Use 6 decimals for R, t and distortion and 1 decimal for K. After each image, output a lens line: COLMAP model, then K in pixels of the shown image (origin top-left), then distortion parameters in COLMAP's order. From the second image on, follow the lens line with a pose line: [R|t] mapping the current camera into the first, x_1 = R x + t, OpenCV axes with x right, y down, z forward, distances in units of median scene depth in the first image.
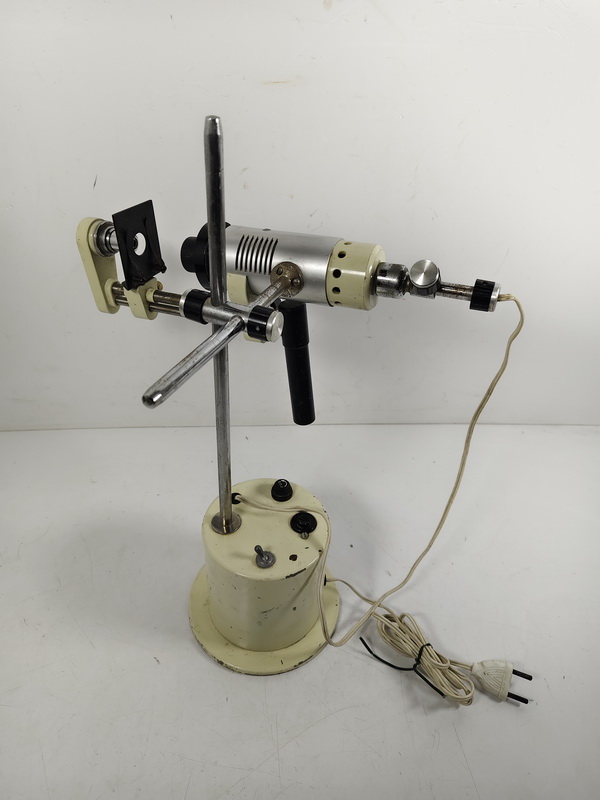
lens RADIAL K [[566.4, 0, 298.9], [0, 566.4, 399.8], [0, 0, 1]] dist [-0.005596, -0.010972]
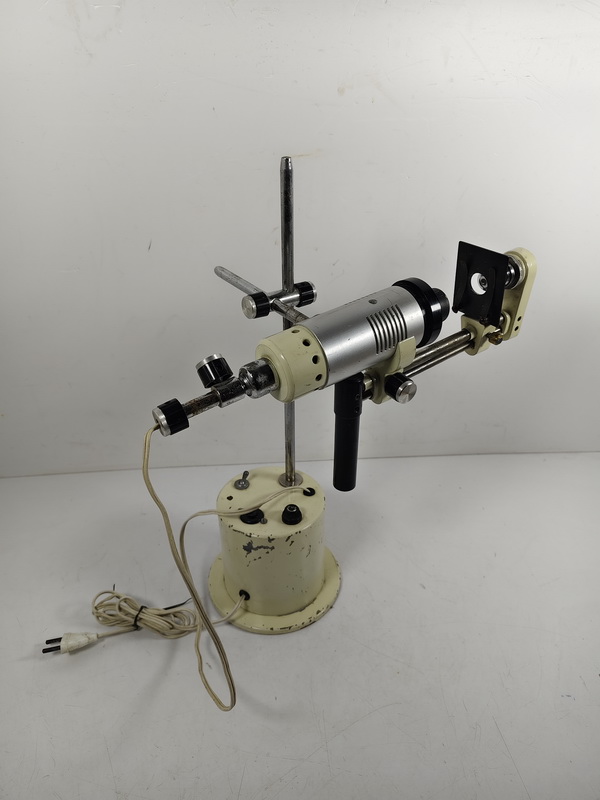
lens RADIAL K [[566.4, 0, 295.0], [0, 566.4, 402.3], [0, 0, 1]] dist [-0.005596, -0.010972]
pose [[0.998015, -0.041450, -0.047406, -0.018053], [0.034717, 0.990242, -0.134963, 0.123933], [0.052537, 0.133049, 0.989716, -0.123987]]
